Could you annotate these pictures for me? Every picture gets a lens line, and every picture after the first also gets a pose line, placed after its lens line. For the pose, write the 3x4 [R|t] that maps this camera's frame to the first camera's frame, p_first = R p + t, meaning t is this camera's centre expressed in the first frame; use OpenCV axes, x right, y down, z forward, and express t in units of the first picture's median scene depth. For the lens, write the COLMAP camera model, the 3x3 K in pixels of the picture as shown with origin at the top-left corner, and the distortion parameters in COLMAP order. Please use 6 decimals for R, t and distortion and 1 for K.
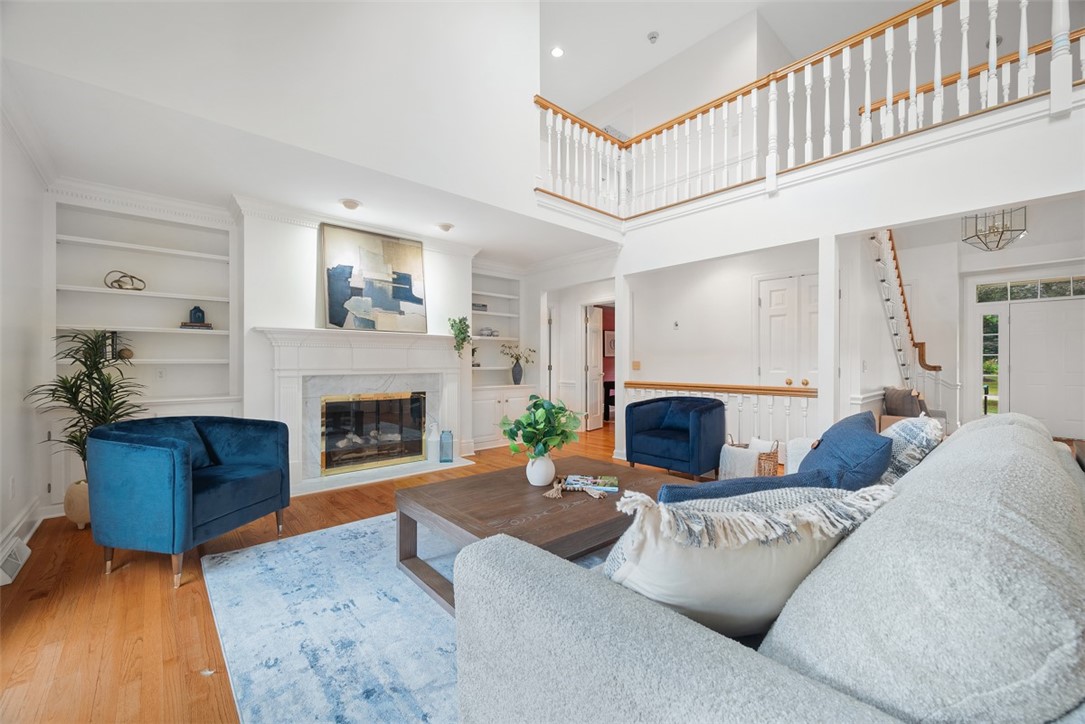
lens RADIAL K [[429.4, 0, 549.2], [0, 429.4, 368.2], [0, 0, 1]] dist [0.007525, -0.001807]
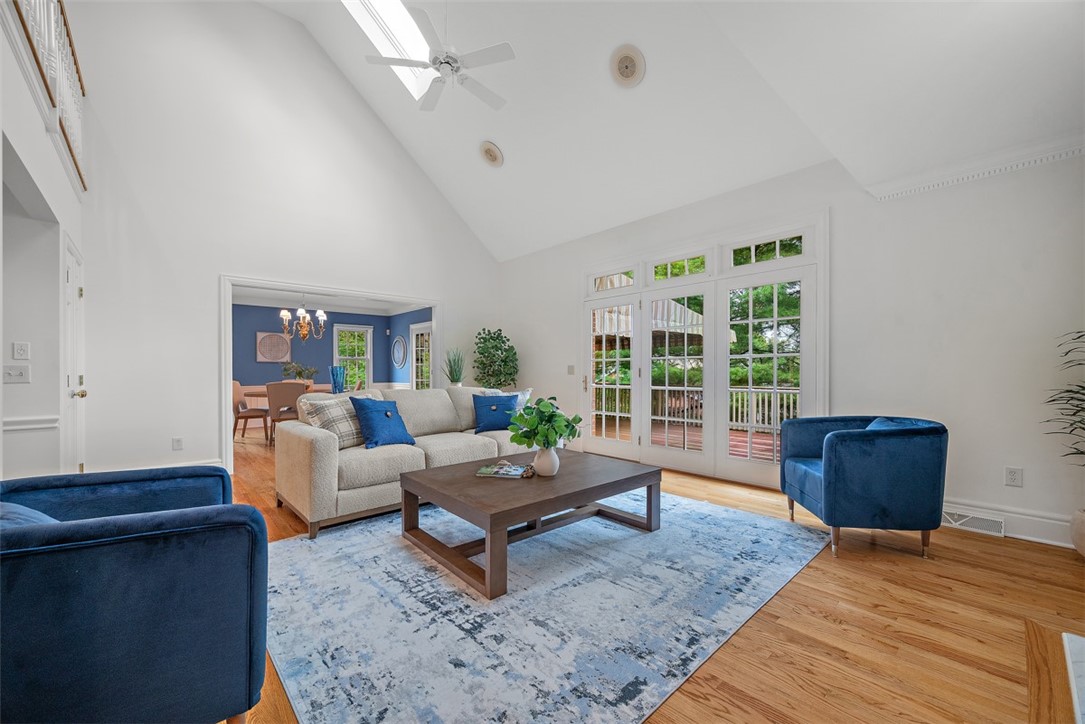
lens RADIAL K [[429.4, 0, 545.3], [0, 429.4, 368.5], [0, 0, 1]] dist [0.007525, -0.001807]
pose [[-0.999972, 0.002596, 0.006980, -0.014603], [0.002653, 0.999963, 0.008132, -0.011132], [-0.006958, 0.008151, -0.999943, 1.254549]]
